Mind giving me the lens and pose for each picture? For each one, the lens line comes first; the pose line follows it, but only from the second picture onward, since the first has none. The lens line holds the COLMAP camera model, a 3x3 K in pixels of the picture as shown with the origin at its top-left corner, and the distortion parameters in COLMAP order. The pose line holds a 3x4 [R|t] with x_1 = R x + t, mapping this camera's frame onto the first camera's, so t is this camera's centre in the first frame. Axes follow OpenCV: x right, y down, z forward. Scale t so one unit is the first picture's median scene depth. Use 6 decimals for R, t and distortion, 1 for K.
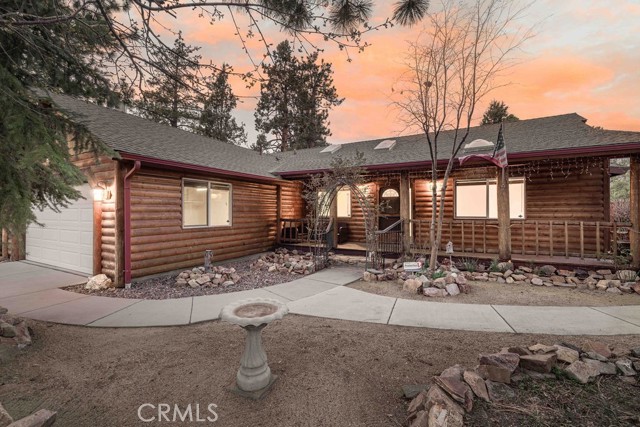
lens RADIAL K [[270.2, 0, 320.0], [0, 270.2, 213.5], [0, 0, 1]] dist [0.001266, 0.000372]
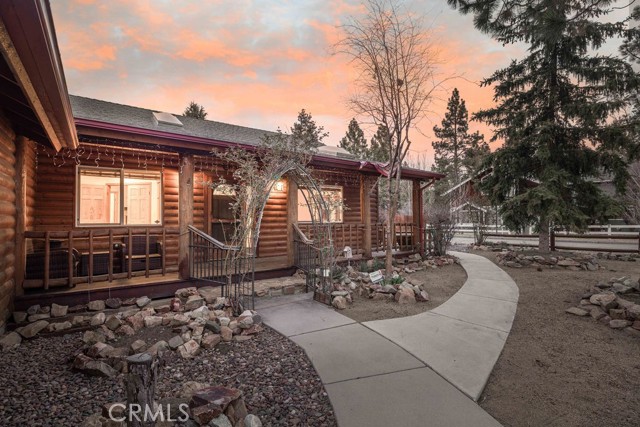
lens RADIAL K [[295.7, 0, 320.0], [0, 295.7, 213.5], [0, 0, 1]] dist [-0.000044, 0.000016]
pose [[0.414426, 0.011920, 0.910005, -0.453667], [0.008150, 0.999826, -0.016809, 0.003859], [-0.910047, 0.014383, 0.414256, 0.554253]]
